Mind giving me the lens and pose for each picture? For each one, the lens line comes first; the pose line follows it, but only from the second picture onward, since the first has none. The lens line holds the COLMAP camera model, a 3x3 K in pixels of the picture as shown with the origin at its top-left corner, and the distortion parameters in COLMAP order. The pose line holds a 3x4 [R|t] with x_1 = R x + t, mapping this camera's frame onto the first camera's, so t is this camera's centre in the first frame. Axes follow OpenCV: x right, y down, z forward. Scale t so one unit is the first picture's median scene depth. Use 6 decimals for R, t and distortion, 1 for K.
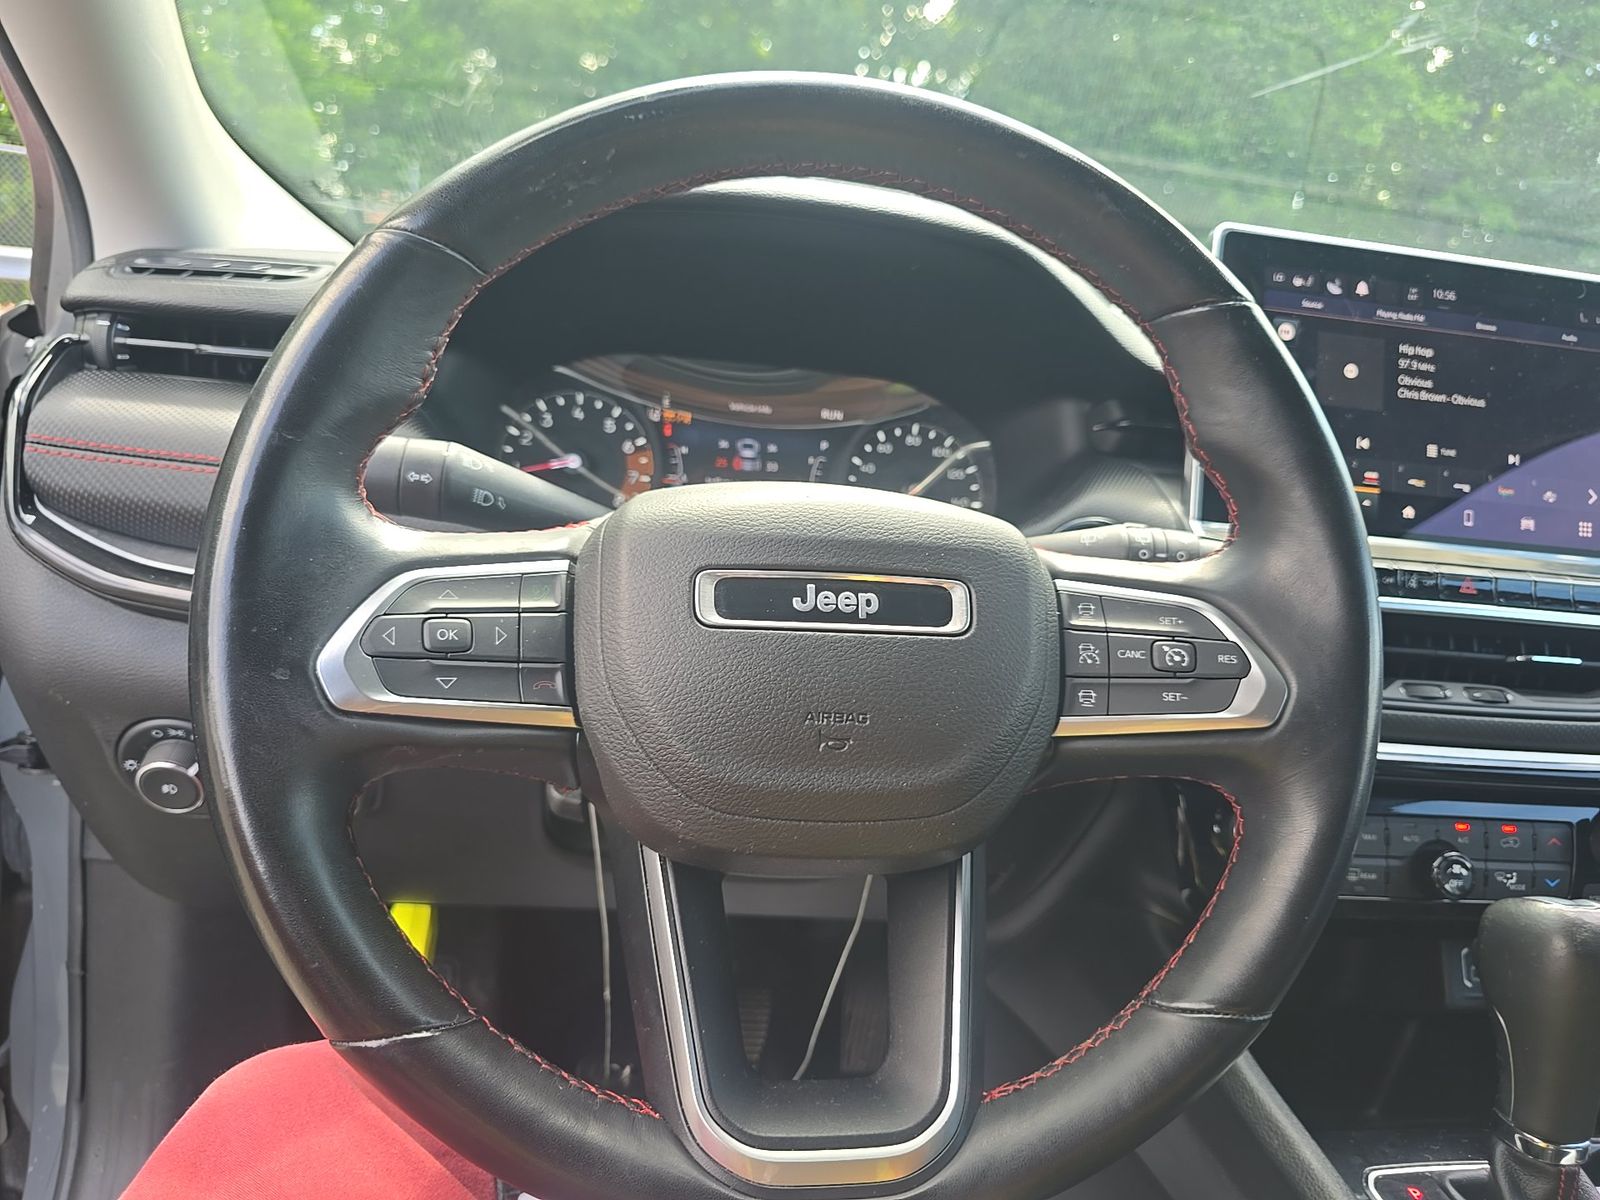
lens RADIAL K [[1051.0, 0, 800.0], [0, 1051.0, 600.0], [0, 0, 1]] dist [-0.007248, -0.024793]
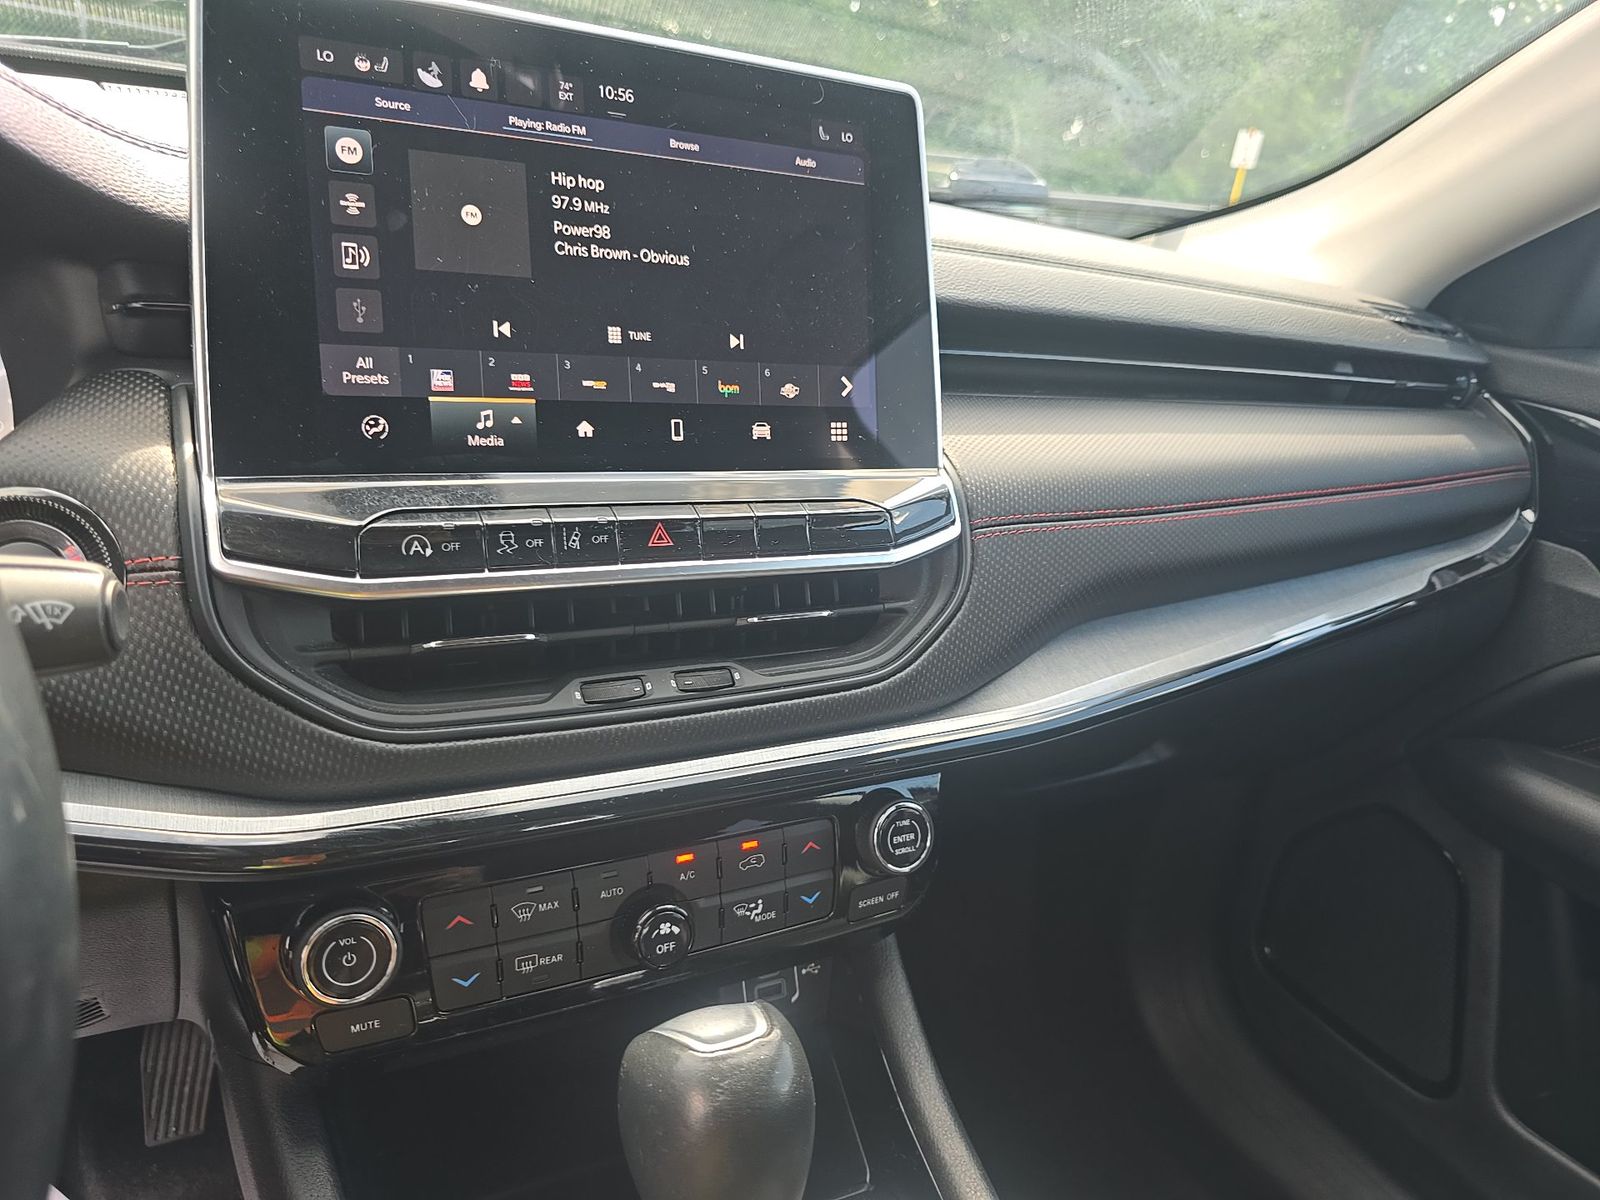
lens RADIAL K [[1051.0, 0, 800.0], [0, 1051.0, 600.0], [0, 0, 1]] dist [-0.007248, -0.024793]
pose [[0.929516, -0.126139, 0.346539, 0.462219], [0.068096, 0.982232, 0.174878, -0.085129], [-0.362441, -0.138954, 0.921590, 0.299142]]
